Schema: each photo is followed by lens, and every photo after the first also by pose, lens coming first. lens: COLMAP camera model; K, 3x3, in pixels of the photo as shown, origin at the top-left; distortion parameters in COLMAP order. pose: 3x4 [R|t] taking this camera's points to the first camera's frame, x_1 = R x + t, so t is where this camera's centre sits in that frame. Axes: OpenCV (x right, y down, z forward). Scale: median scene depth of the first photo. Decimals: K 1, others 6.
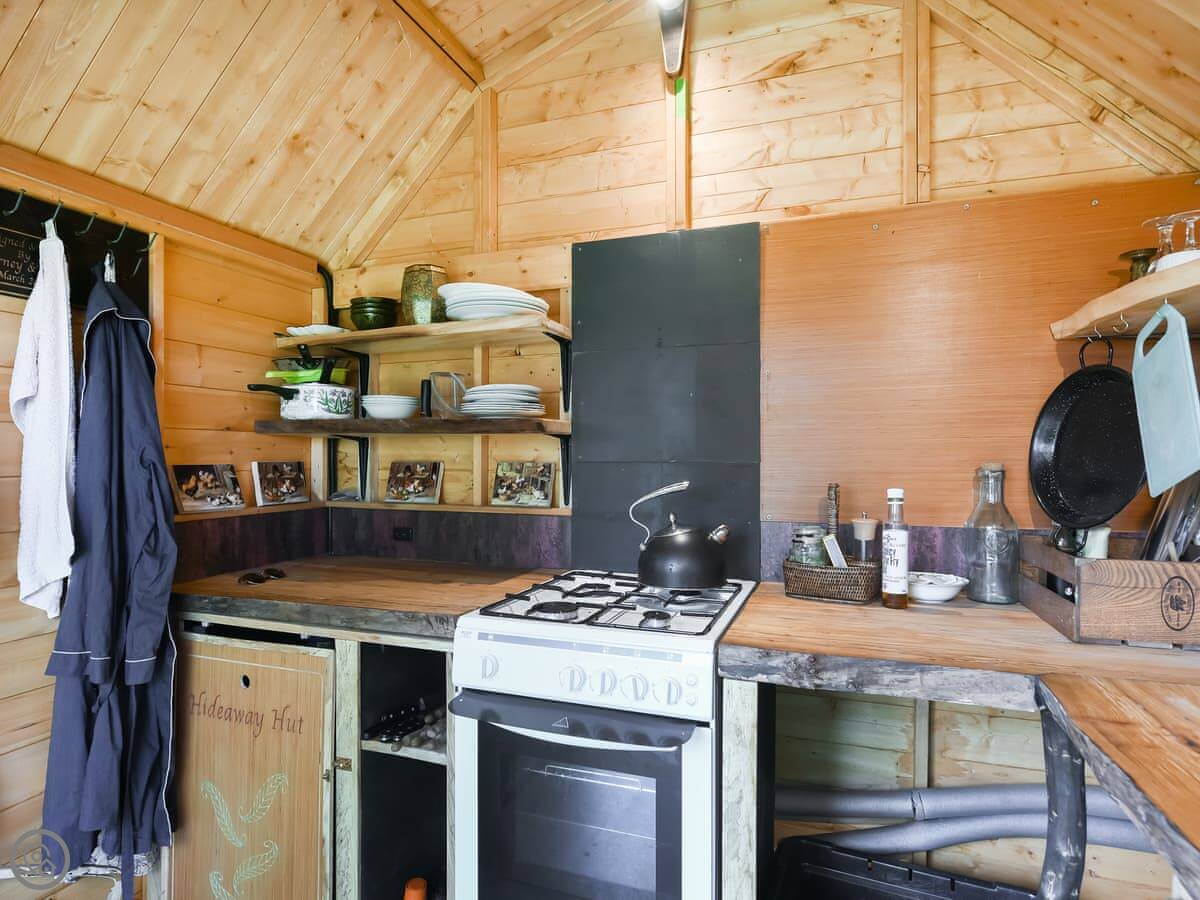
lens RADIAL K [[669.3, 0, 600.0], [0, 669.3, 450.0], [0, 0, 1]] dist [-0.005058, -0.001316]
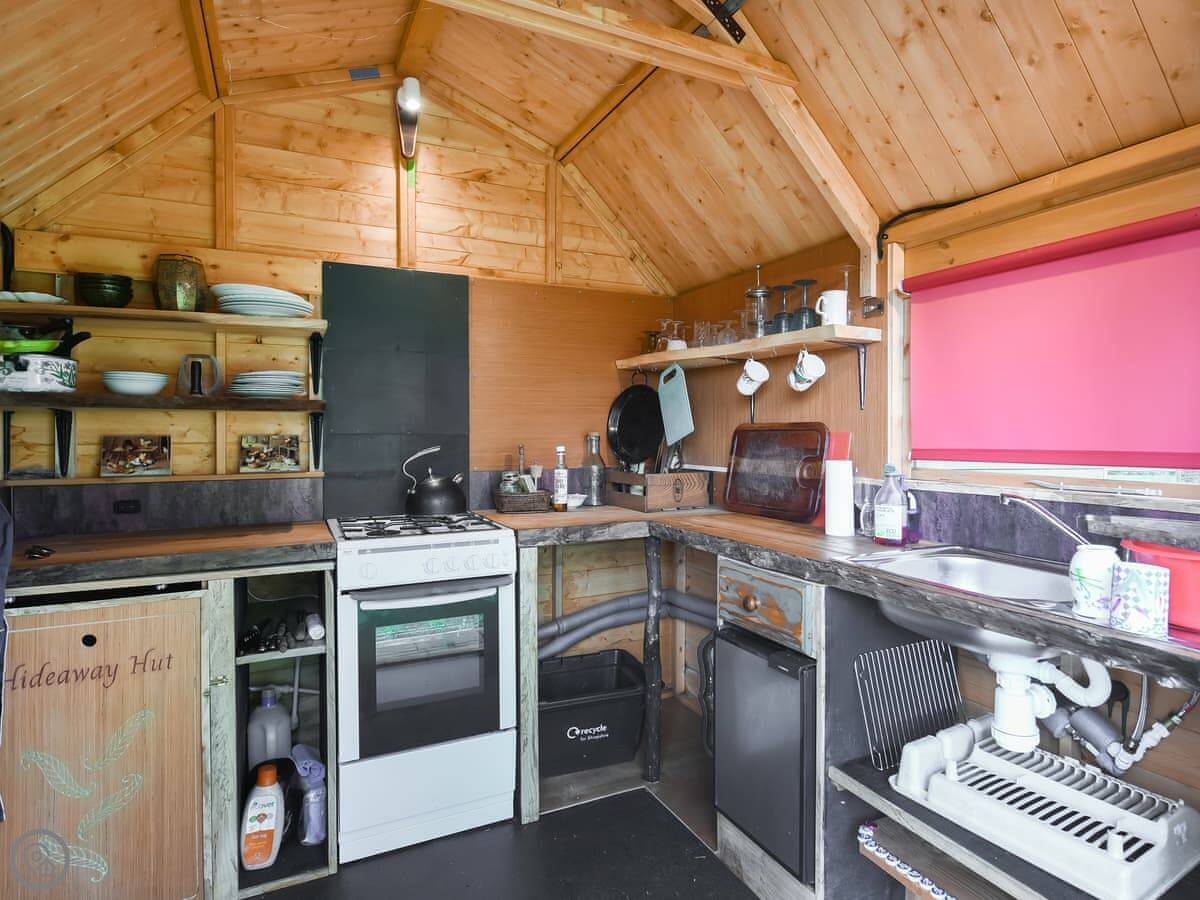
lens RADIAL K [[679.7, 0, 633.1], [0, 679.7, 432.9], [0, 0, 1]] dist [-0.003508, 0.000061]
pose [[0.675198, -0.004664, 0.737622, -0.643310], [0.000070, 0.999980, 0.006258, 0.007664], [-0.737637, -0.004174, 0.675185, -0.320628]]
